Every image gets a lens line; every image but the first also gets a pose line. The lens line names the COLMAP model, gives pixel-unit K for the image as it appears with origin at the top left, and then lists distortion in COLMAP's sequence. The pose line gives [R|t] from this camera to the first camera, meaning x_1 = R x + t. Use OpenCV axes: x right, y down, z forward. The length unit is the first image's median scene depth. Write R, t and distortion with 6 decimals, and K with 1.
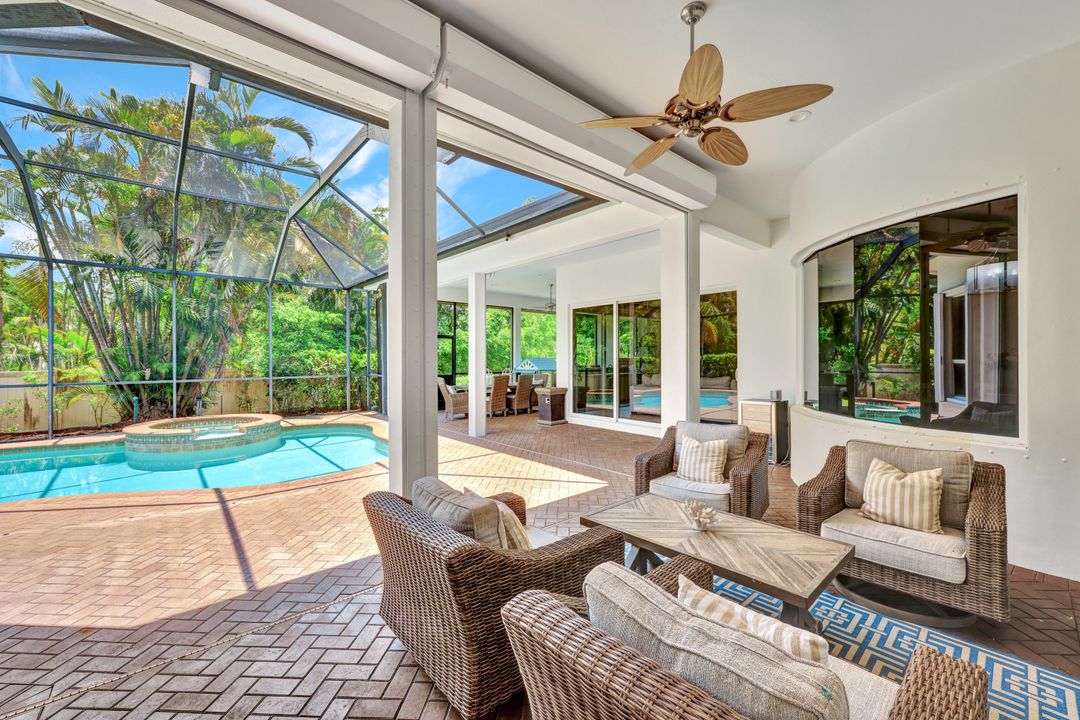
lens RADIAL K [[436.1, 0, 542.5], [0, 436.1, 356.0], [0, 0, 1]] dist [-0.001777, 0.000085]
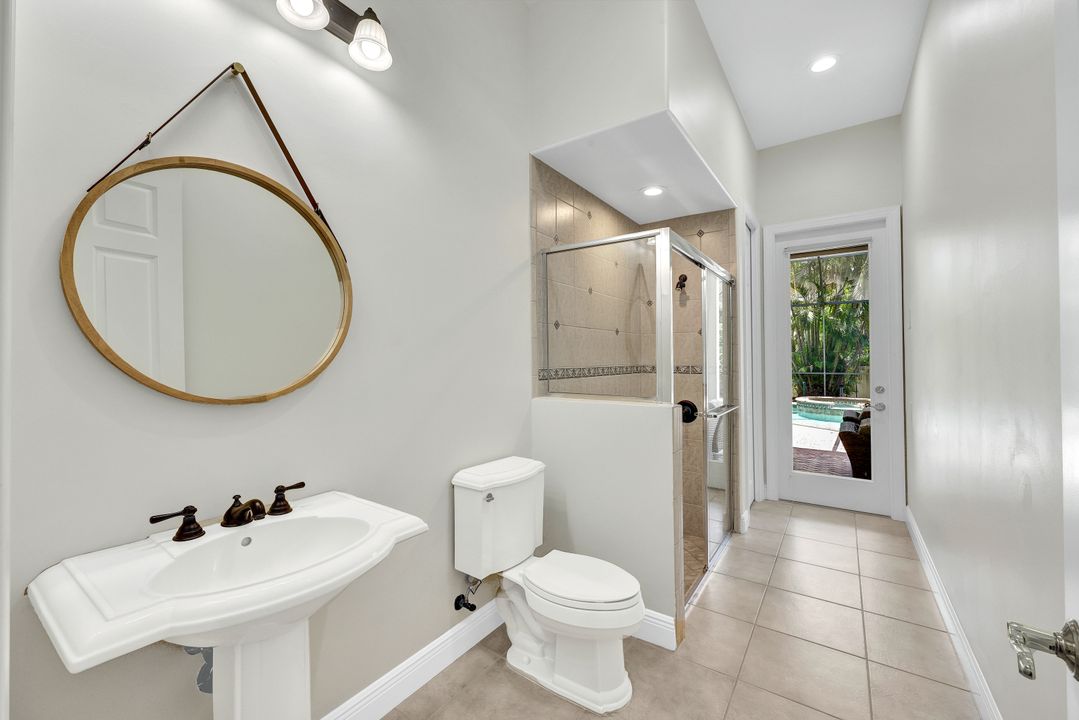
lens RADIAL K [[435.7, 0, 542.0], [0, 435.7, 356.0], [0, 0, 1]] dist [-0.001777, 0.000085]
pose [[0.240917, -0.005962, -0.970527, 0.389640], [0.009417, 0.999948, -0.003805, -0.006603], [0.970500, -0.008223, 0.240961, -0.328737]]
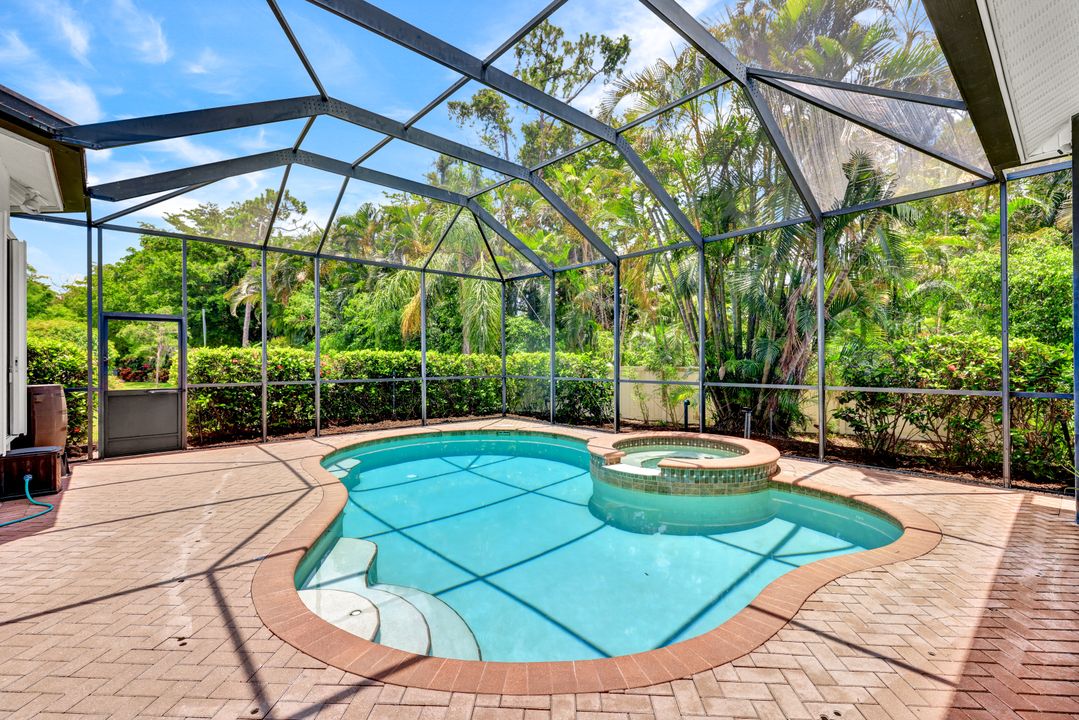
lens RADIAL K [[478.2, 0, 539.5], [0, 478.2, 360.0], [0, 0, 1]] dist [0.000770, -0.000019]
pose [[0.005106, 0.004882, -0.999975, -0.005074], [0.004985, 0.999976, 0.004908, 0.008413], [0.999975, -0.005010, 0.005082, 0.644399]]
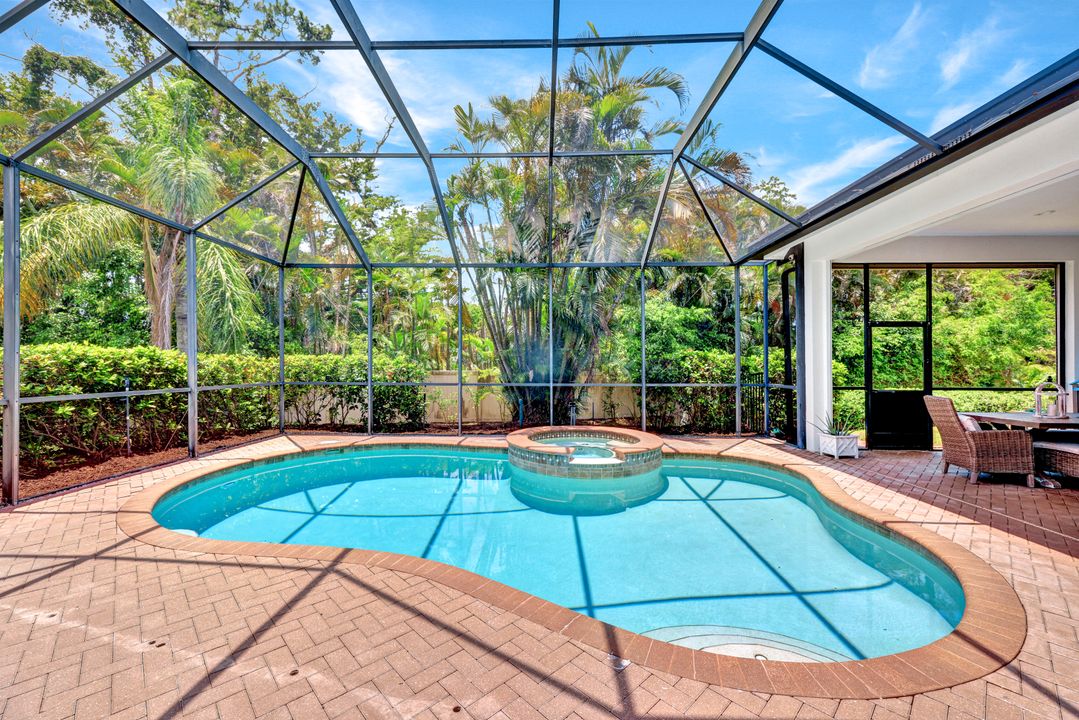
lens RADIAL K [[435.4, 0, 531.8], [0, 435.4, 362.3], [0, 0, 1]] dist [-0.002422, -0.000376]
pose [[0.727219, 0.003136, -0.686399, -0.230637], [-0.004408, 0.999990, -0.000102, 0.010554], [0.686392, 0.003099, 0.727225, 0.285206]]
